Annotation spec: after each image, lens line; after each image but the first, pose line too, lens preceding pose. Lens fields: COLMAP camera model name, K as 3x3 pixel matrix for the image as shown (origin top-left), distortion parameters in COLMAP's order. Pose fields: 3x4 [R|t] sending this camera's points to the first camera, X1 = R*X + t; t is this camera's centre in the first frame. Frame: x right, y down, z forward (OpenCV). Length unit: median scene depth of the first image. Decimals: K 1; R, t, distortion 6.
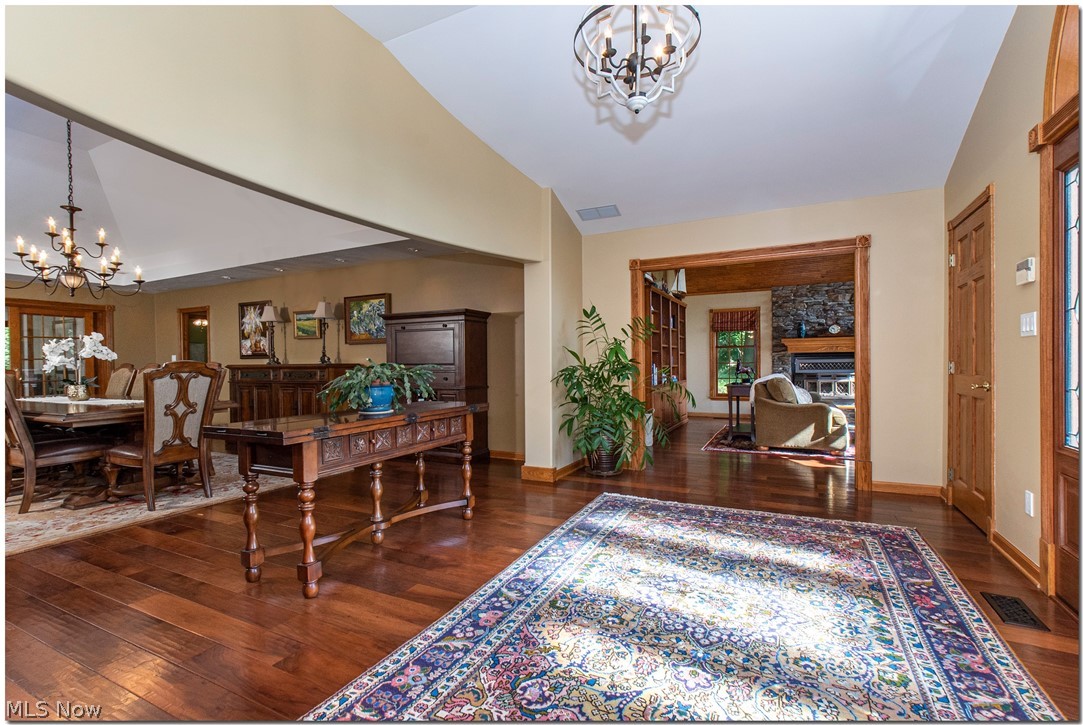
lens RADIAL K [[501.2, 0, 542.0], [0, 501.2, 362.2], [0, 0, 1]] dist [0.008536, -0.002449]
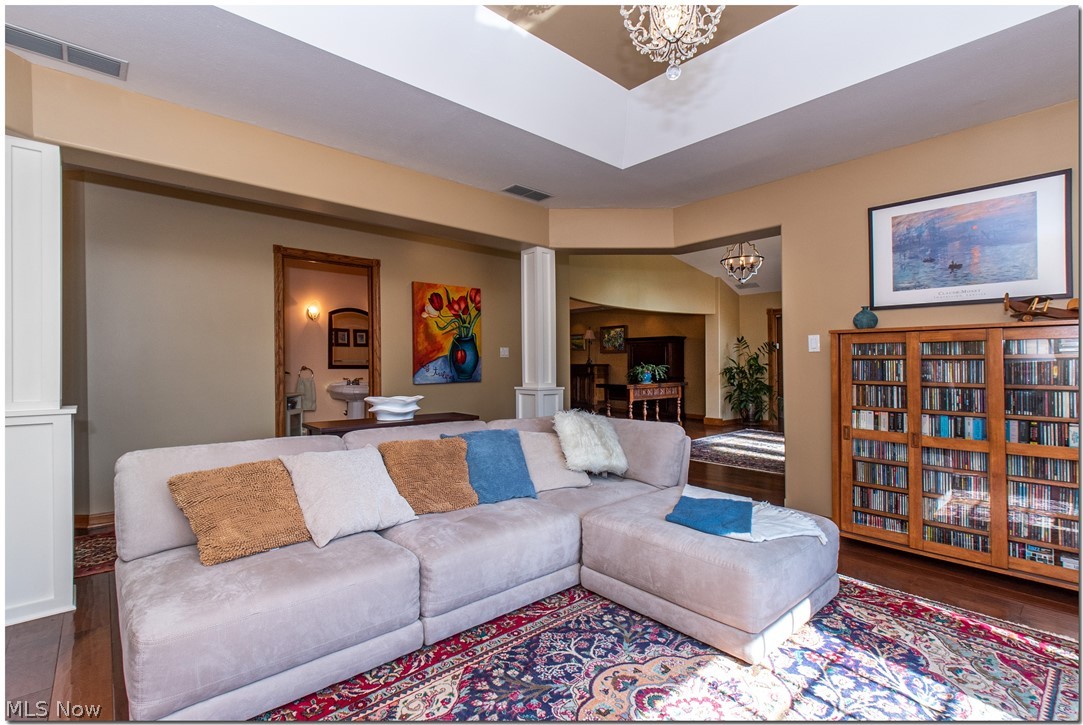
lens RADIAL K [[501.2, 0, 538.8], [0, 501.2, 358.2], [0, 0, 1]] dist [0.008536, -0.002449]
pose [[0.931017, 0.002082, -0.364969, 0.074156], [-0.005495, 0.999950, -0.008315, -0.005275], [0.364934, 0.009747, 0.930982, -1.062441]]
